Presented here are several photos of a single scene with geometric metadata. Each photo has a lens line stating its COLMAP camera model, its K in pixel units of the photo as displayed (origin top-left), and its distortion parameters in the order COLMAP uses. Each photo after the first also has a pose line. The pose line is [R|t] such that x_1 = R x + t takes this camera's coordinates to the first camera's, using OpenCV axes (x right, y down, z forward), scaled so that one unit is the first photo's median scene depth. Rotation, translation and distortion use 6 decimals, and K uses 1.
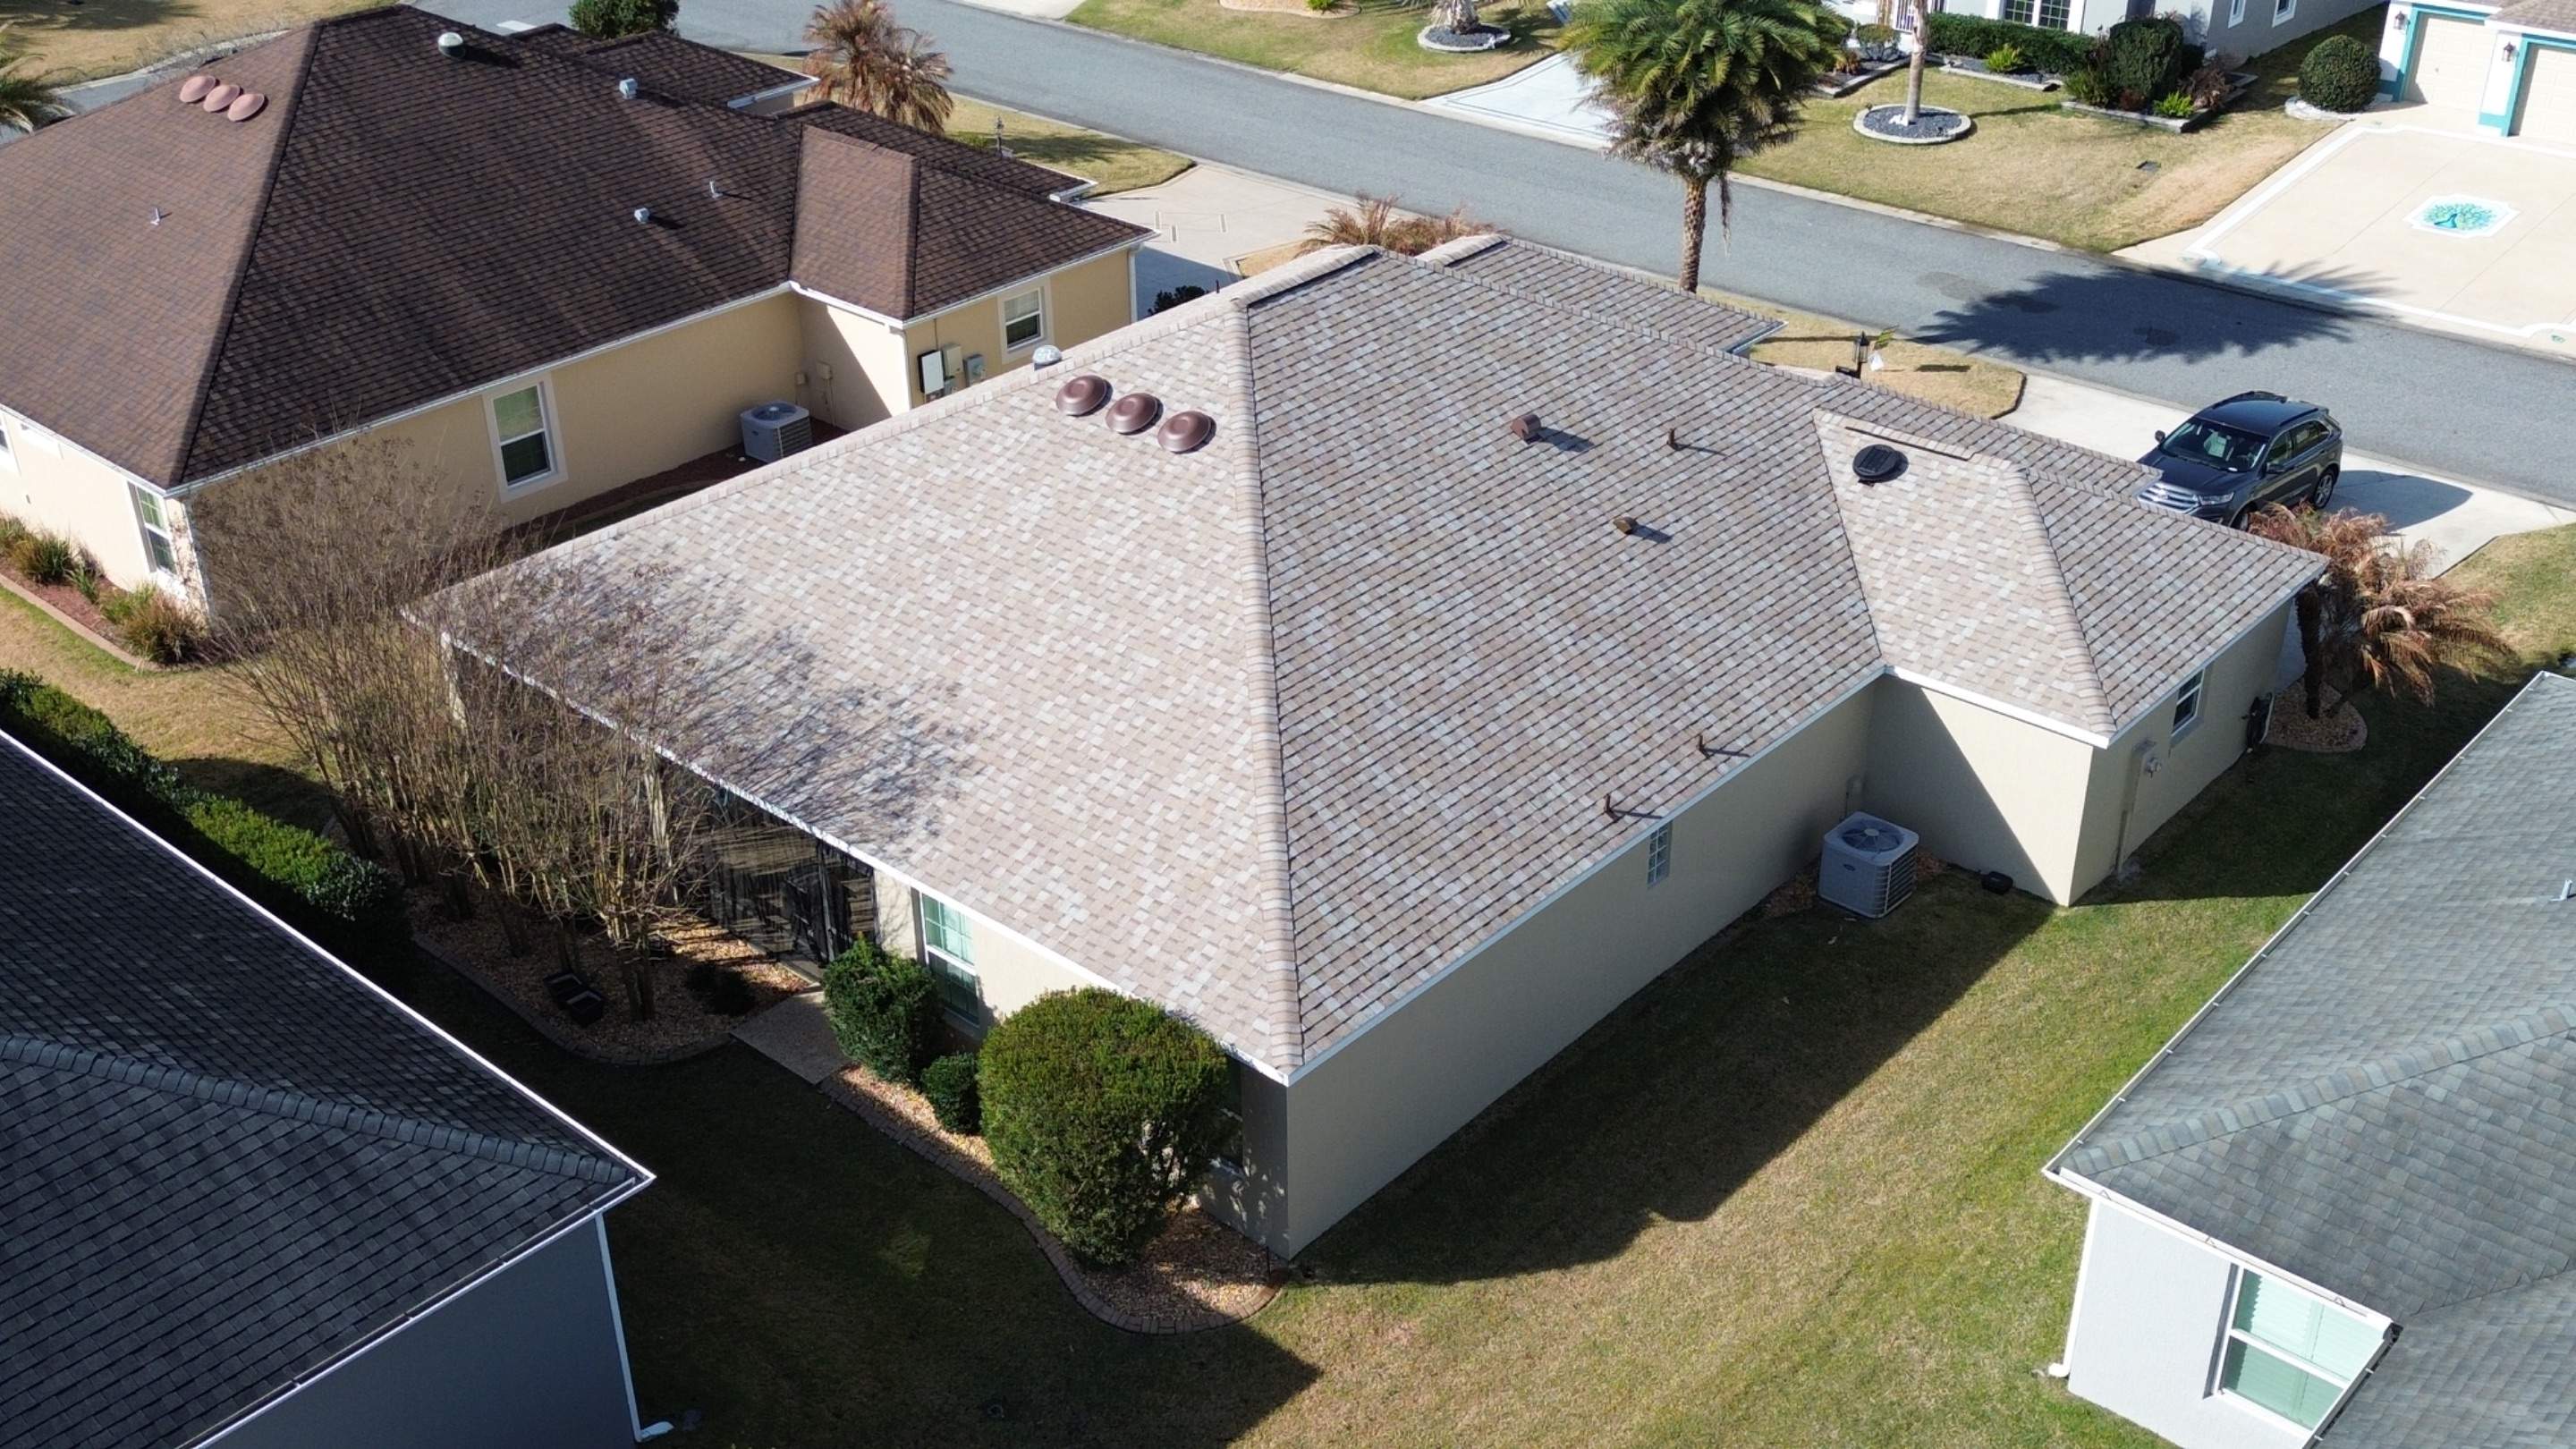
lens RADIAL K [[2619.3, 0, 1279.7], [0, 2619.3, 720.4], [0, 0, 1]] dist [0.030966, 0.000000]
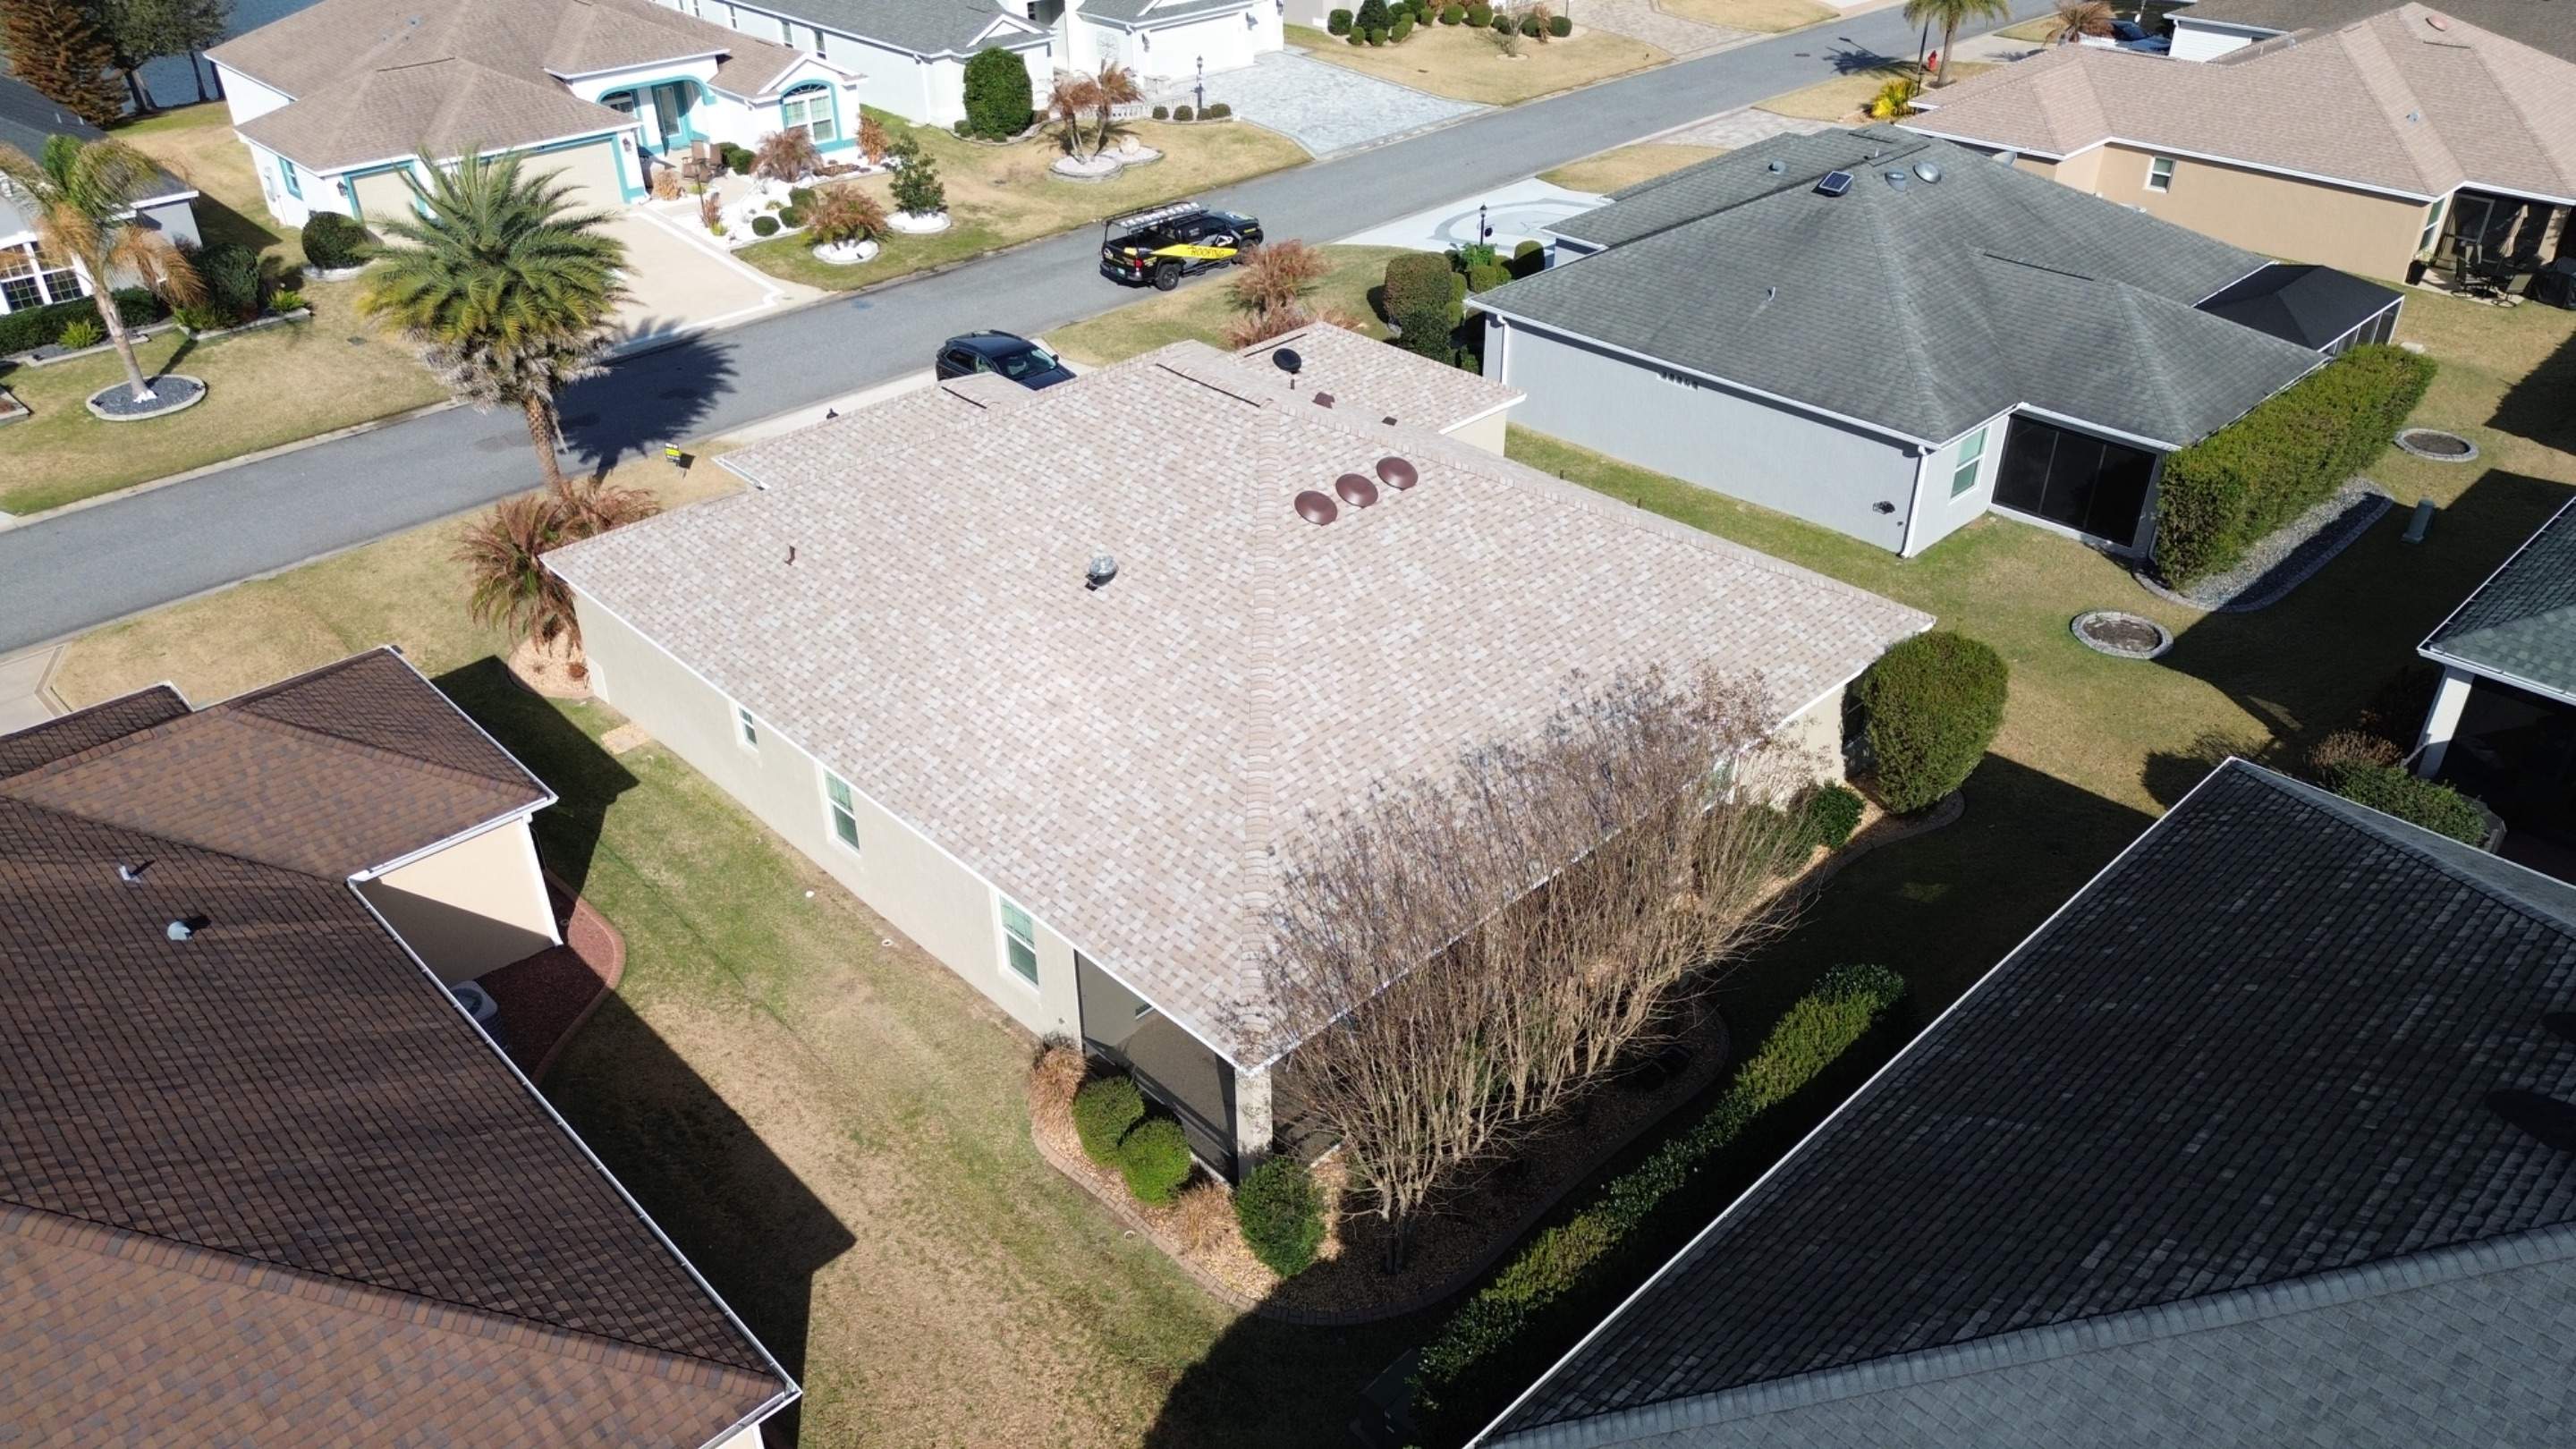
lens RADIAL K [[1838.7, 0, 1268.1], [0, 1838.7, 701.6], [0, 0, 1]] dist [0.036071, -0.006740]
pose [[0.085193, -0.509144, 0.856455, -0.856740], [0.496222, 0.767073, 0.406648, -0.415379], [-0.864005, 0.390348, 0.317998, 0.790081]]
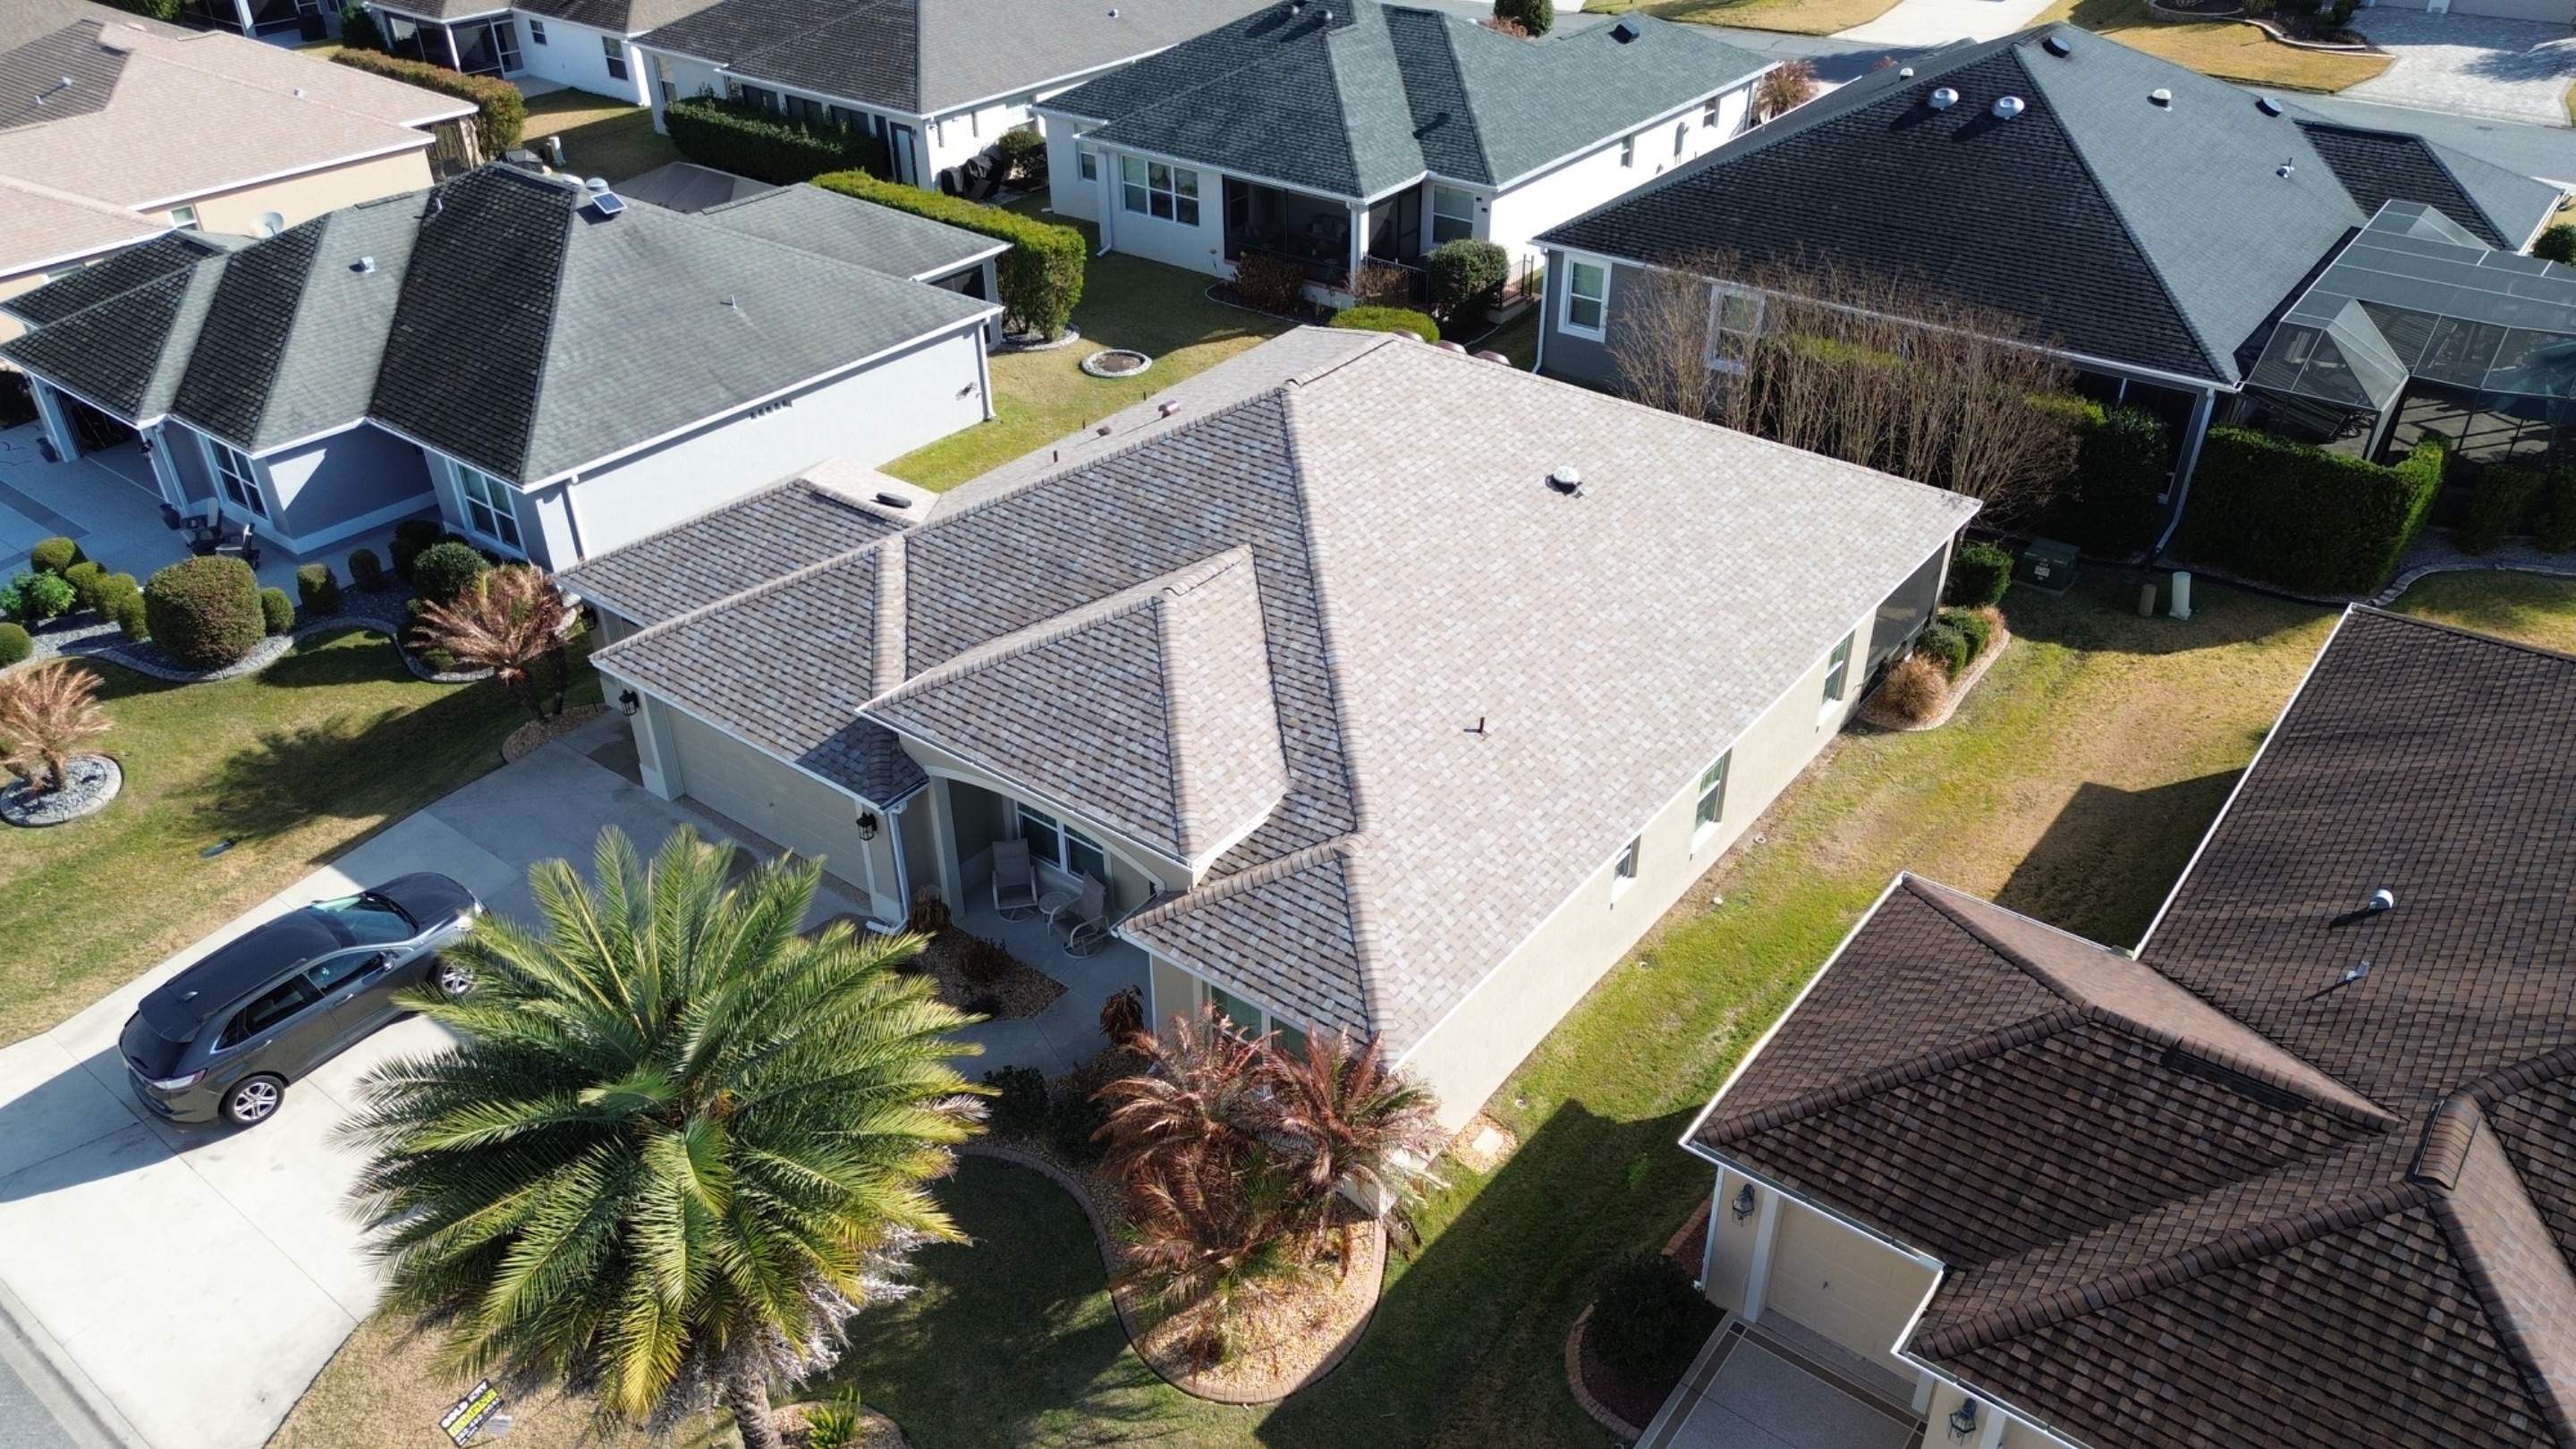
lens RADIAL K [[1838.7, 0, 1271.5], [0, 1838.7, 727.9], [0, 0, 1]] dist [0.036071, -0.006740]
pose [[-0.997752, 0.055120, -0.038107, 0.088618], [-0.007478, 0.473531, 0.880745, -0.895525], [0.066591, 0.879051, -0.472055, 1.633383]]
